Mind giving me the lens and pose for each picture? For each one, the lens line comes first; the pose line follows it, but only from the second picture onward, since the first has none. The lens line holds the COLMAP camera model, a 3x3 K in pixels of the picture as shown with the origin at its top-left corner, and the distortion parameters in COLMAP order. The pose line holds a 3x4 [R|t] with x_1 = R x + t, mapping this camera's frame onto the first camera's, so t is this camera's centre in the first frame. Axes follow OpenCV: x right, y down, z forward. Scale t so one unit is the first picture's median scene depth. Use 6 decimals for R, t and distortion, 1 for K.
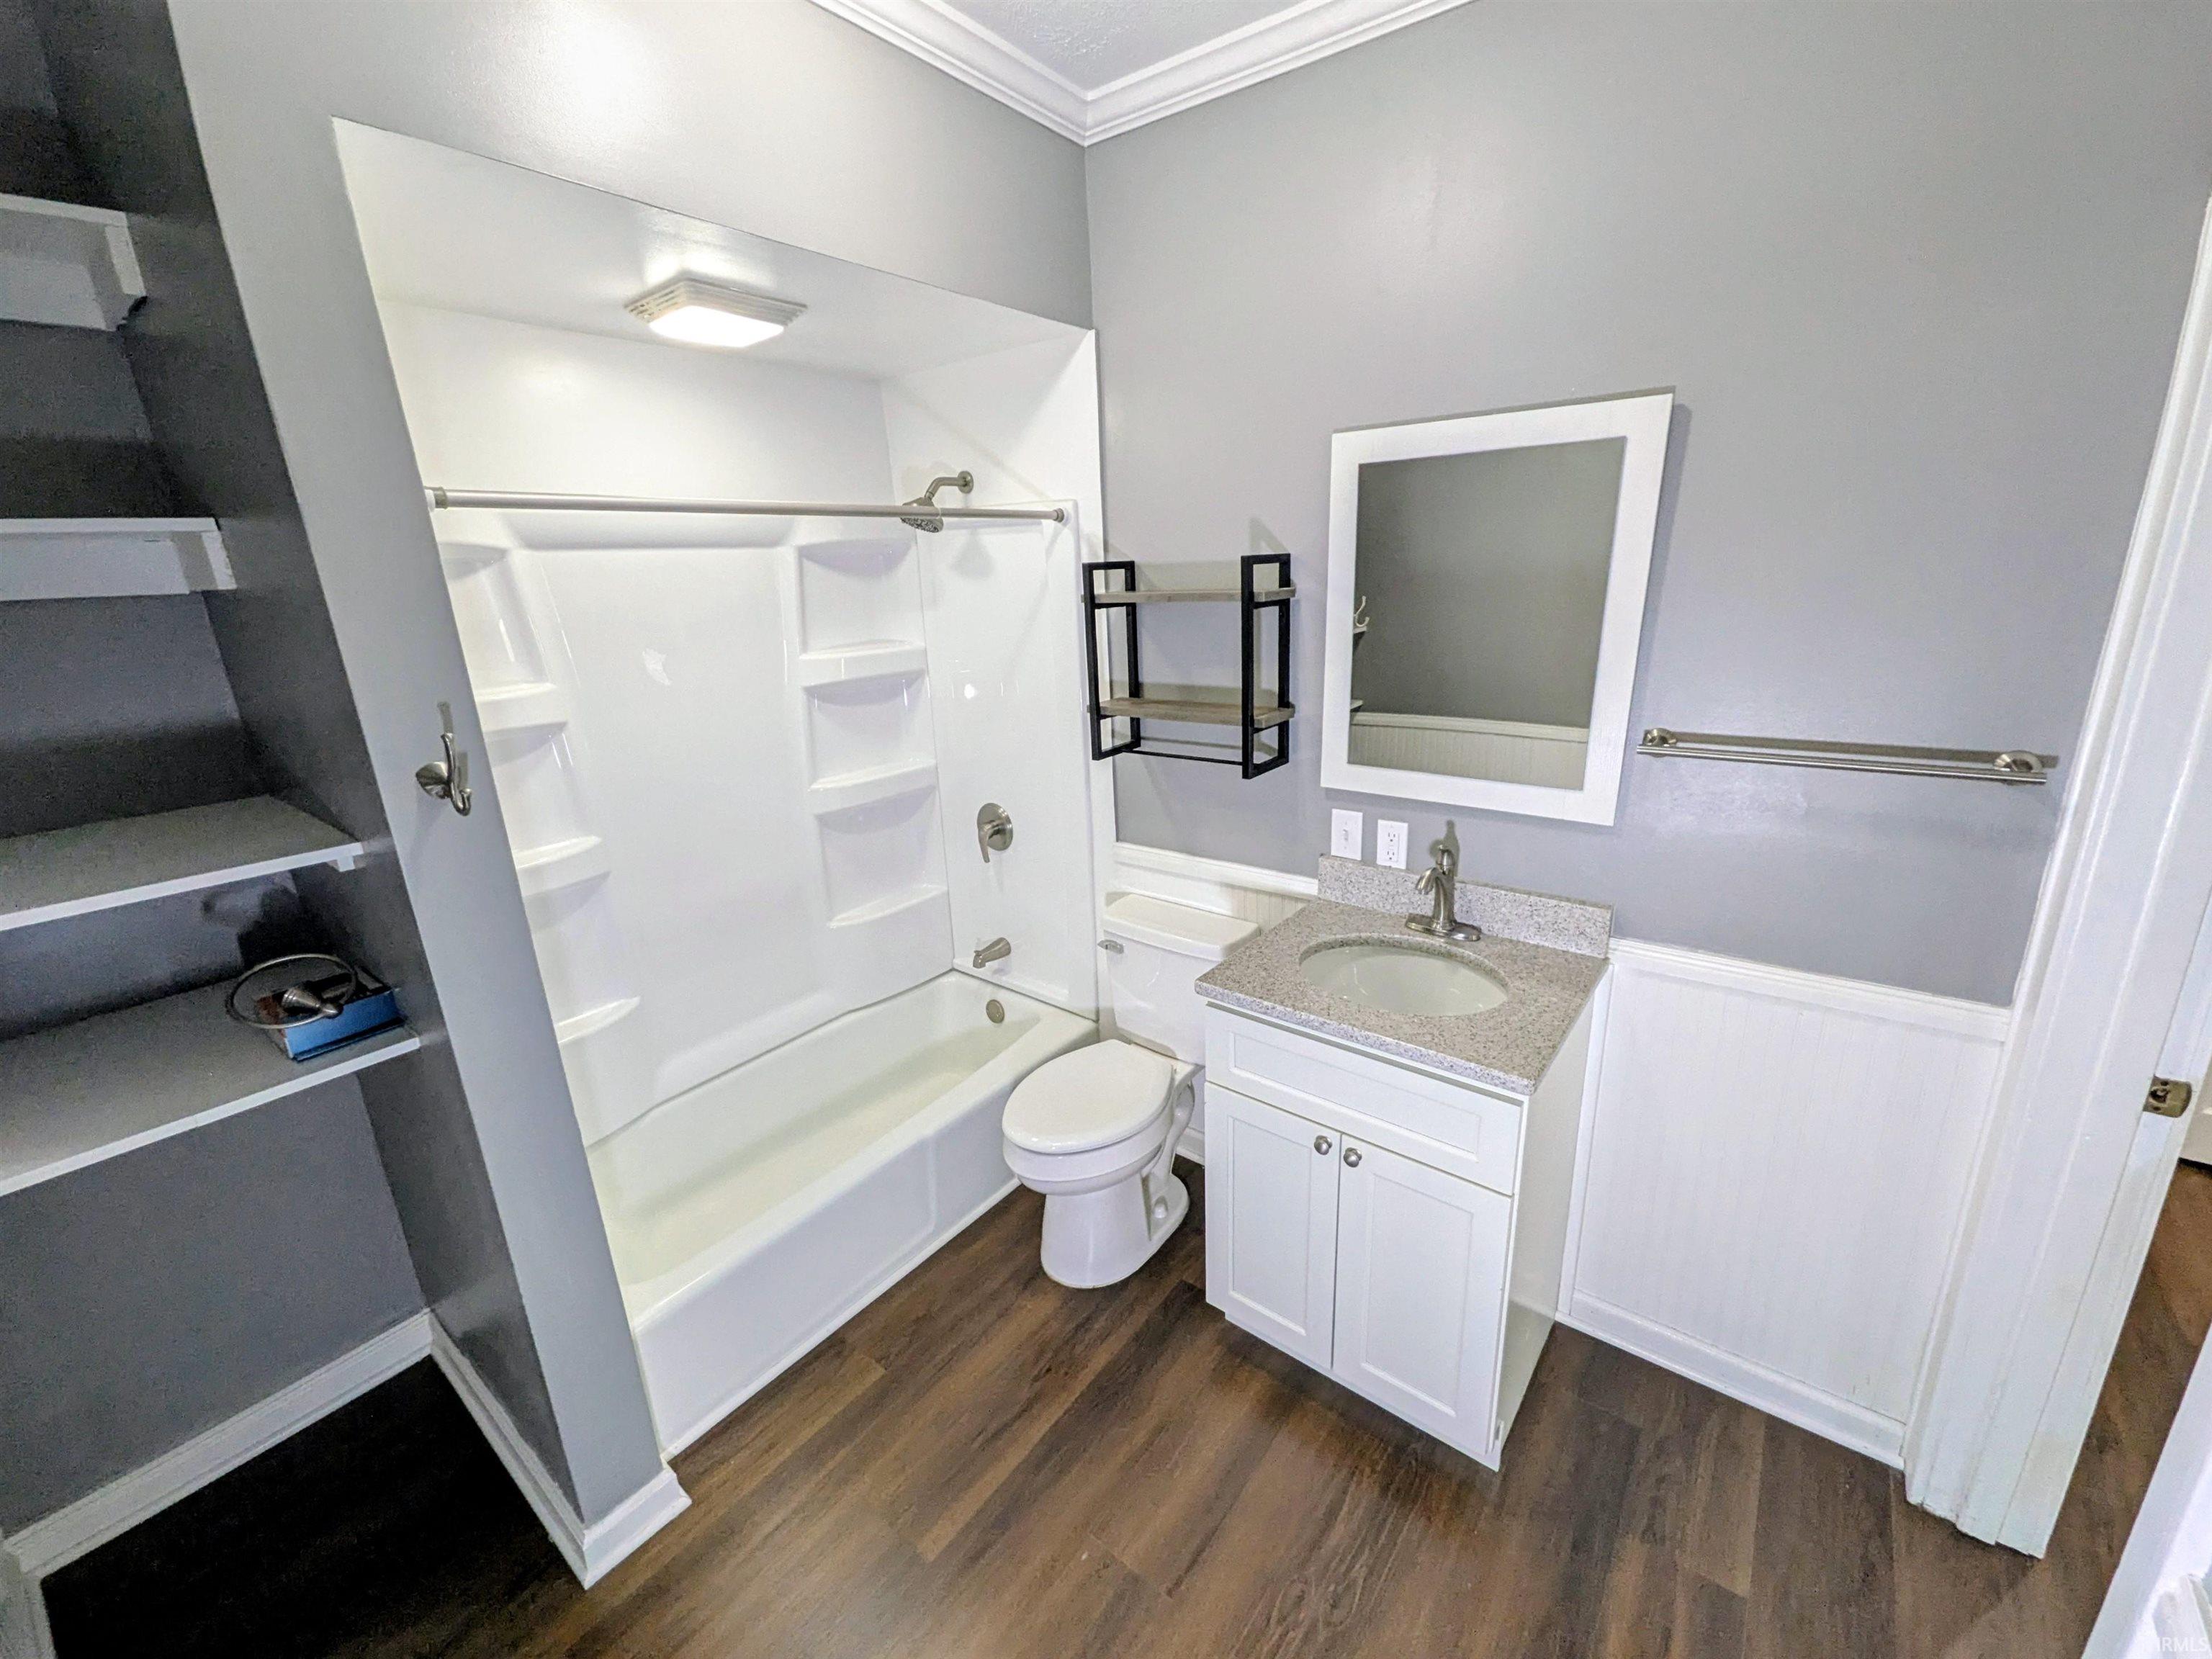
lens RADIAL K [[875.5, 0, 1110.1], [0, 875.5, 820.0], [0, 0, 1]] dist [0.003060, 0.000089]
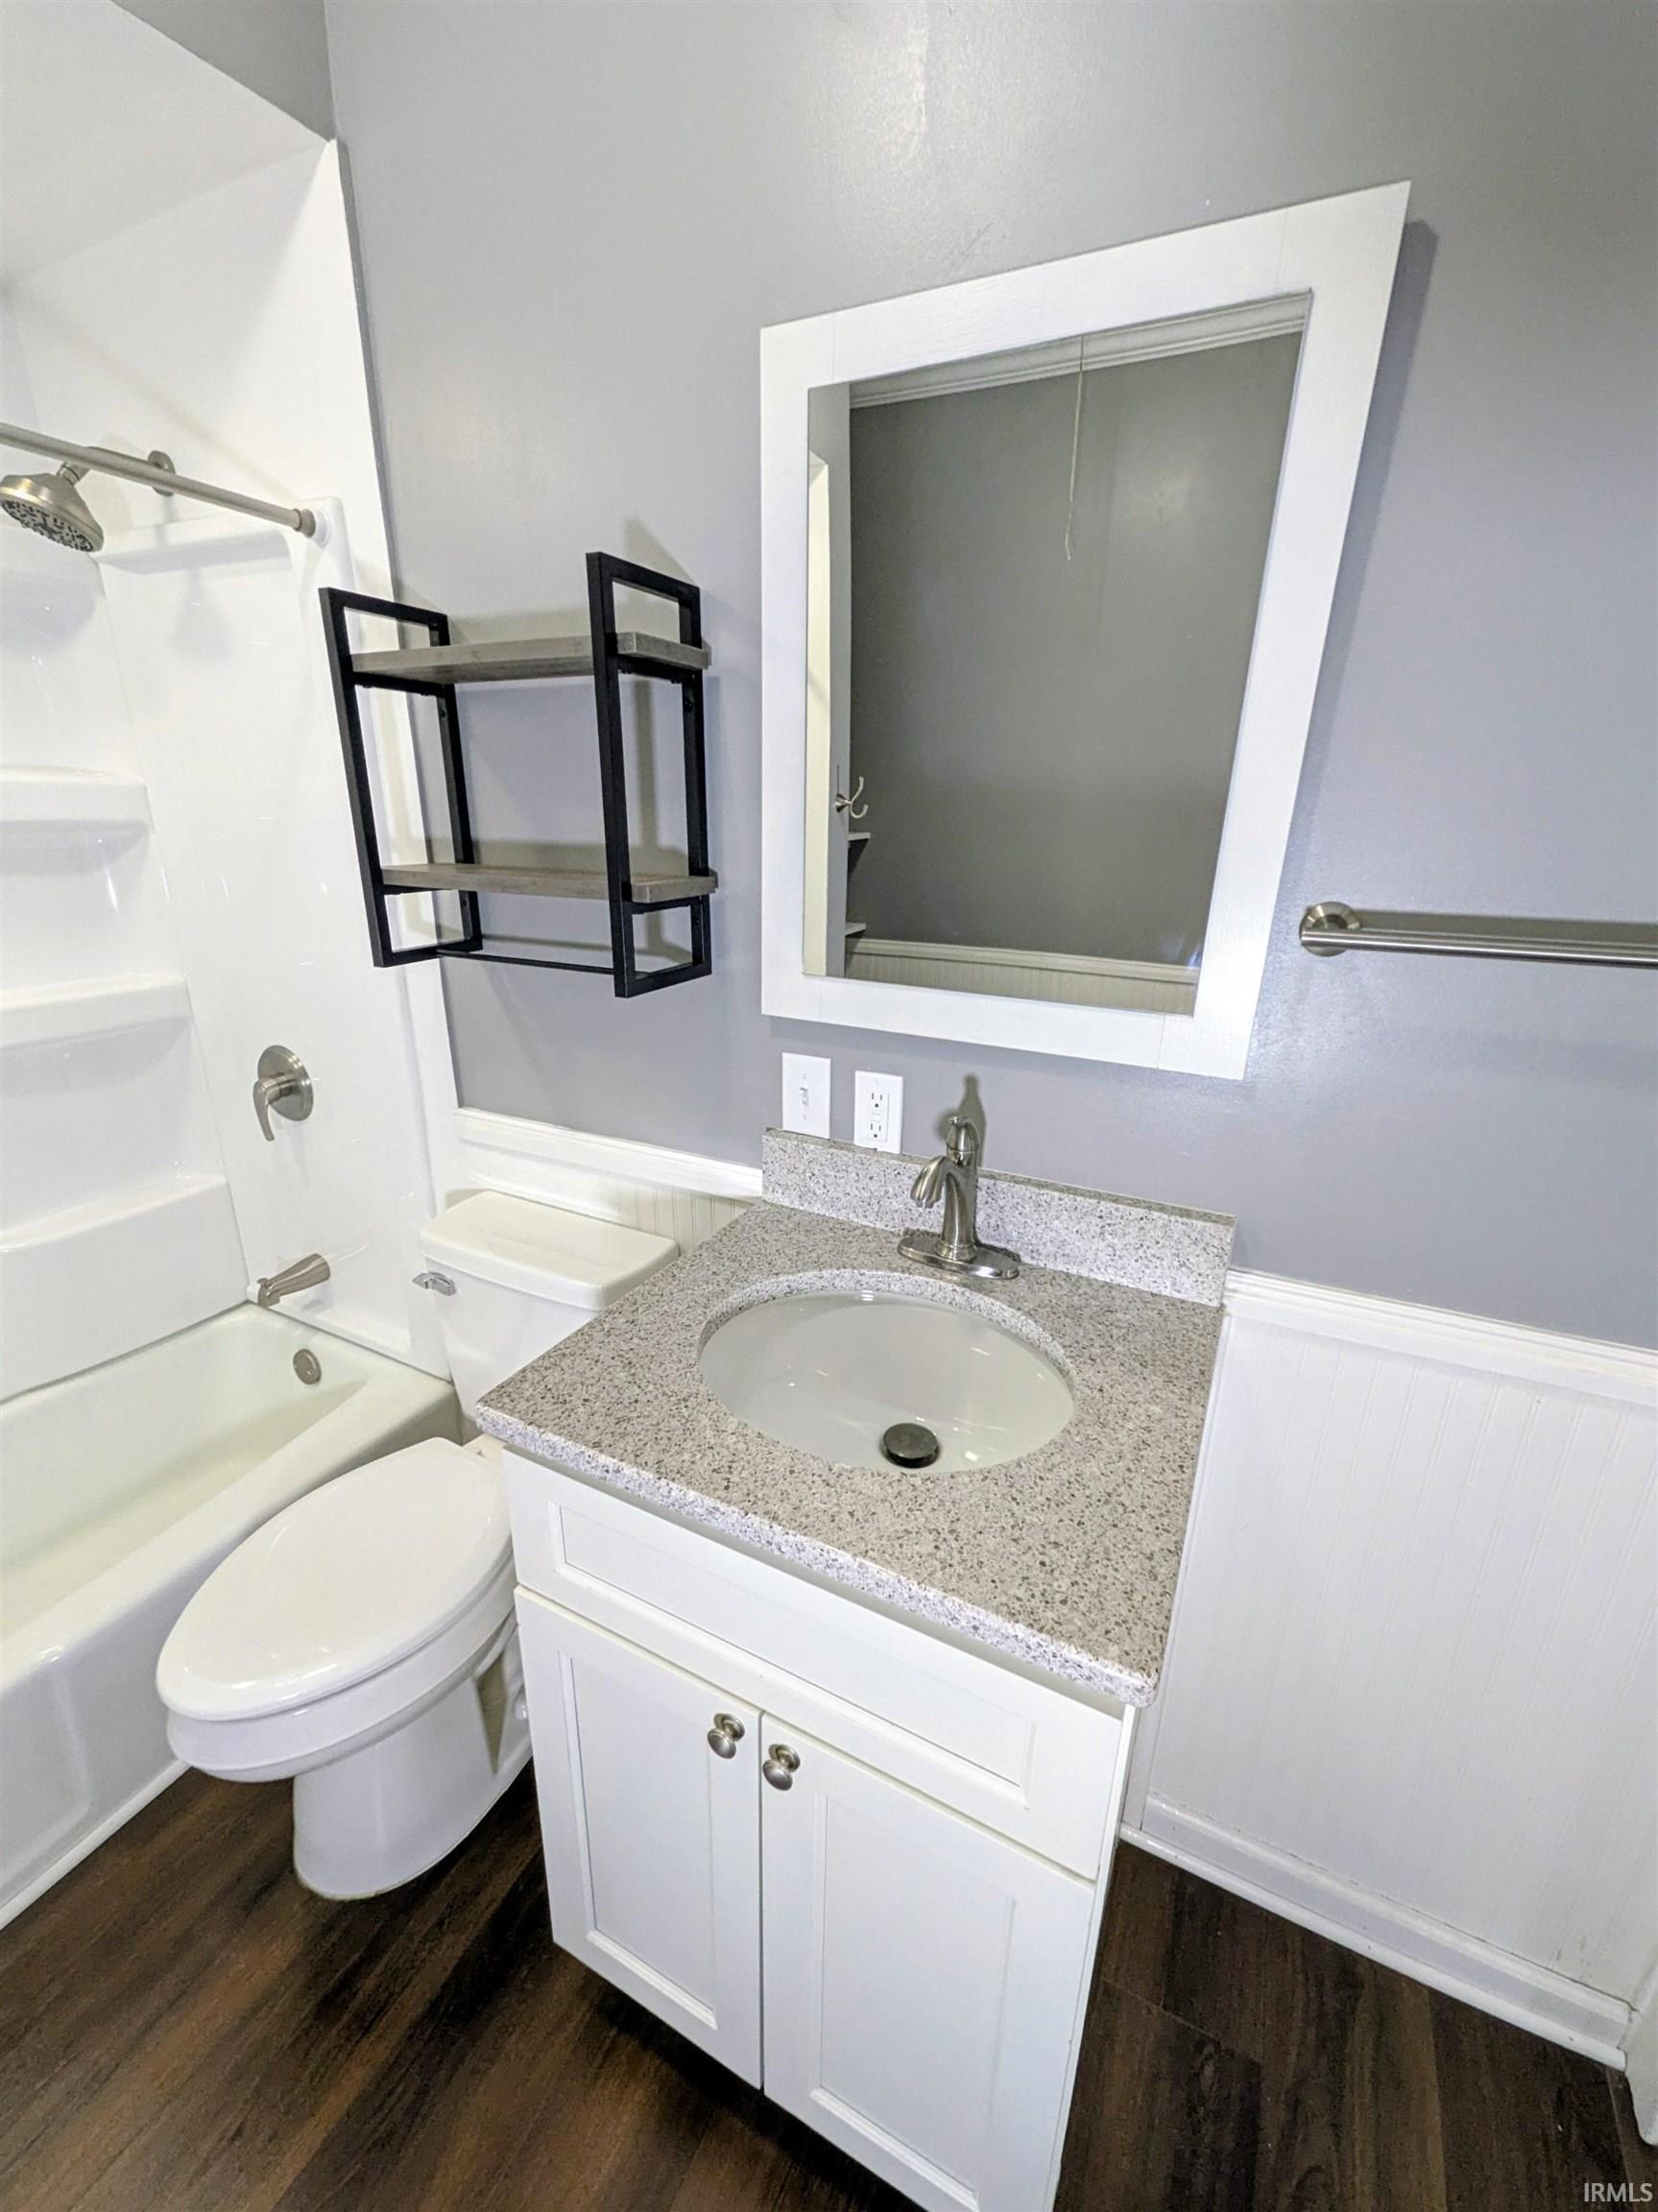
lens RADIAL K [[875.4, 0, 829.1], [0, 875.4, 1108.9], [0, 0, 1]] dist [0.003060, 0.000089]
pose [[0.976603, -0.012584, 0.214680, 0.163123], [0.003153, 0.999017, 0.044219, -0.000714], [-0.215025, -0.042508, 0.975683, 0.429423]]
